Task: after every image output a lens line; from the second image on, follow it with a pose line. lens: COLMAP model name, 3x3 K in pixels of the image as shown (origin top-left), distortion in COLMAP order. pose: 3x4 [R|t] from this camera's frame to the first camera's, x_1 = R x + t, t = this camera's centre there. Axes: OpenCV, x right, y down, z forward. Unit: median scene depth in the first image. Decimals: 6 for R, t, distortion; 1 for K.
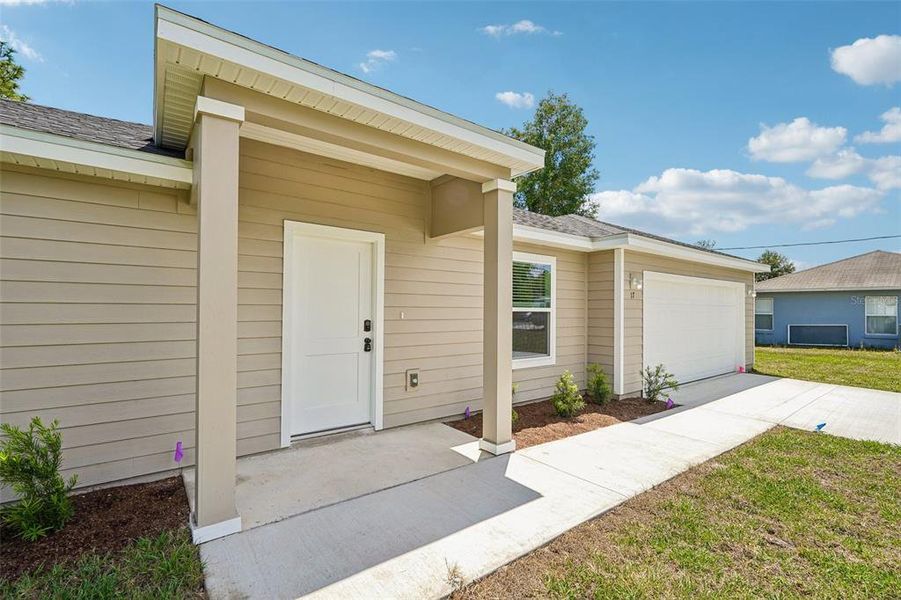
lens RADIAL K [[400.7, 0, 450.4], [0, 400.7, 304.2], [0, 0, 1]] dist [-0.002491, 0.000247]
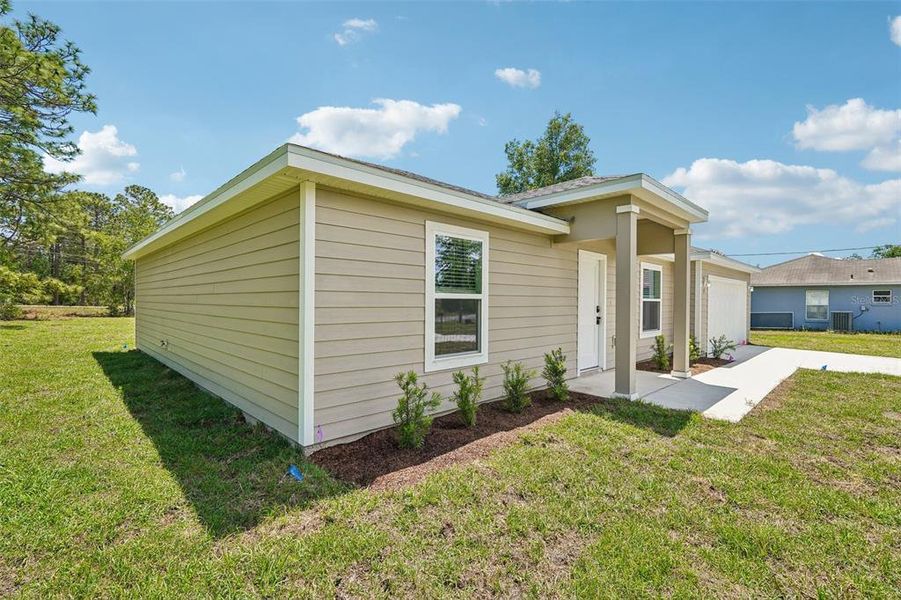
lens RADIAL K [[400.7, 0, 451.3], [0, 400.7, 298.5], [0, 0, 1]] dist [-0.002491, 0.000247]
pose [[0.992843, 0.001231, 0.119417, -0.451016], [-0.002241, 0.999963, 0.008328, -0.001695], [-0.119402, -0.008536, 0.992809, -0.267925]]
